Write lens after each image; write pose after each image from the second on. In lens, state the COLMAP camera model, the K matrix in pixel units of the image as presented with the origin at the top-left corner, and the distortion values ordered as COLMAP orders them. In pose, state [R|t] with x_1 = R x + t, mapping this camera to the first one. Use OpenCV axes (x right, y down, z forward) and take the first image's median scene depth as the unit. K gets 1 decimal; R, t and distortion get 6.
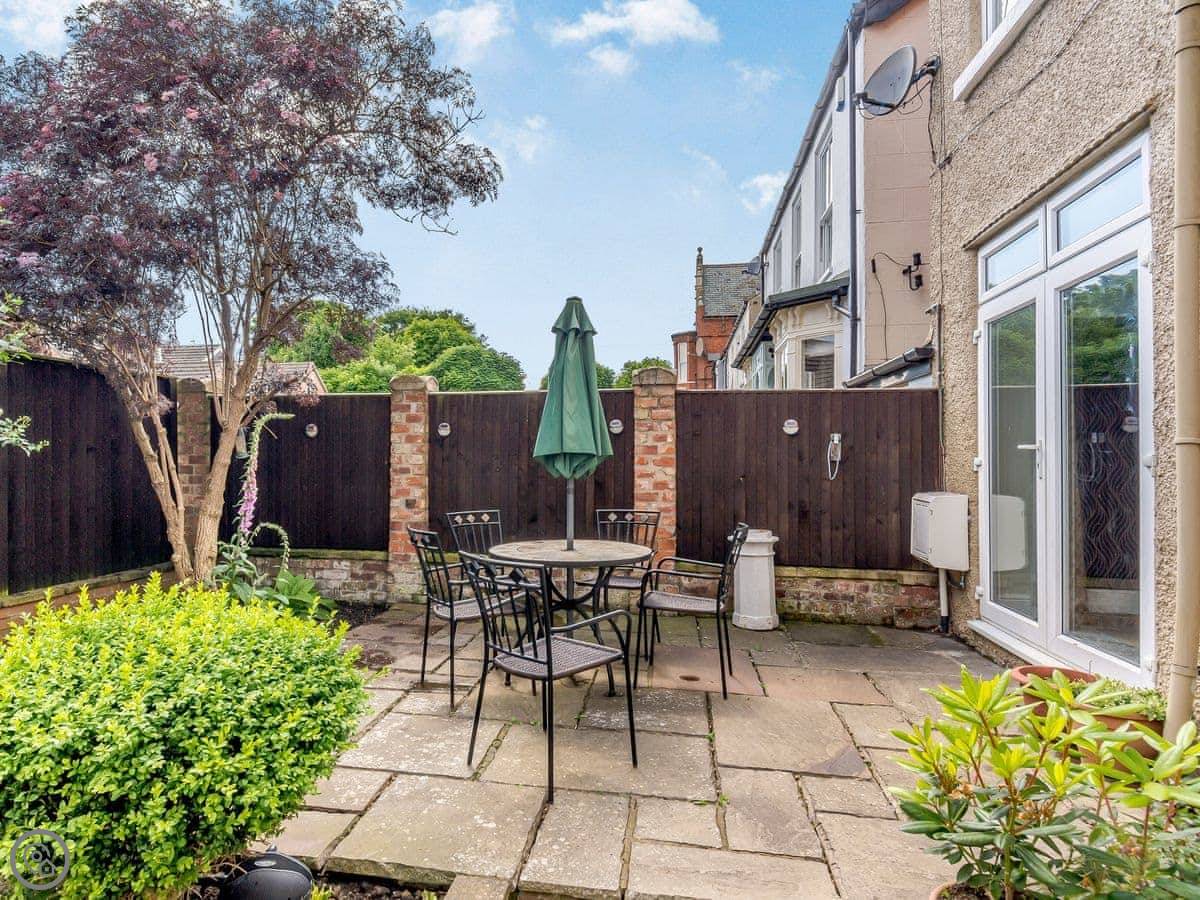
lens RADIAL K [[764.6, 0, 569.5], [0, 764.6, 454.5], [0, 0, 1]] dist [0.001396, -0.006449]
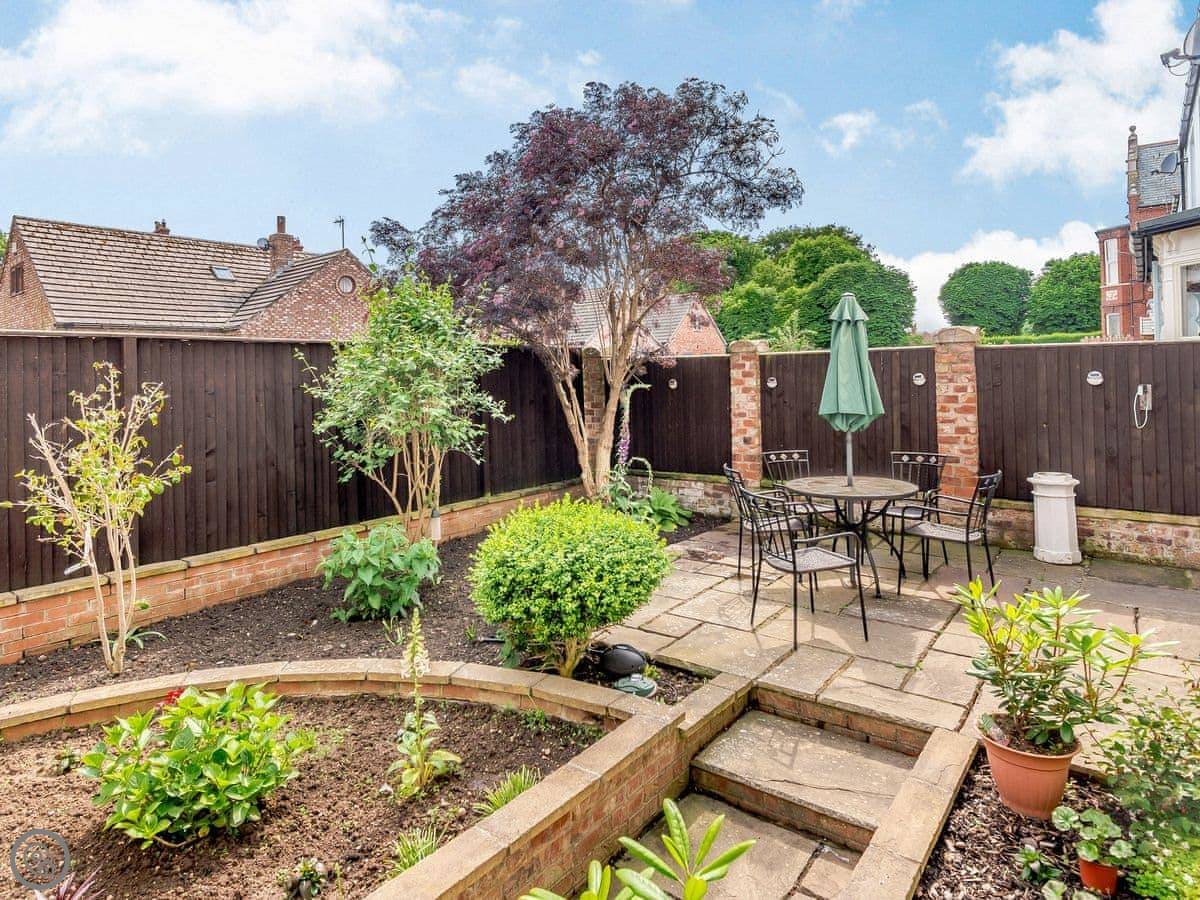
lens RADIAL K [[764.6, 0, 569.5], [0, 764.6, 454.5], [0, 0, 1]] dist [0.001396, -0.006449]
pose [[0.876287, 0.028271, -0.480960, 0.161619], [0.026138, 0.994017, 0.106050, -0.061347], [0.481081, -0.105502, 0.870305, -0.277550]]
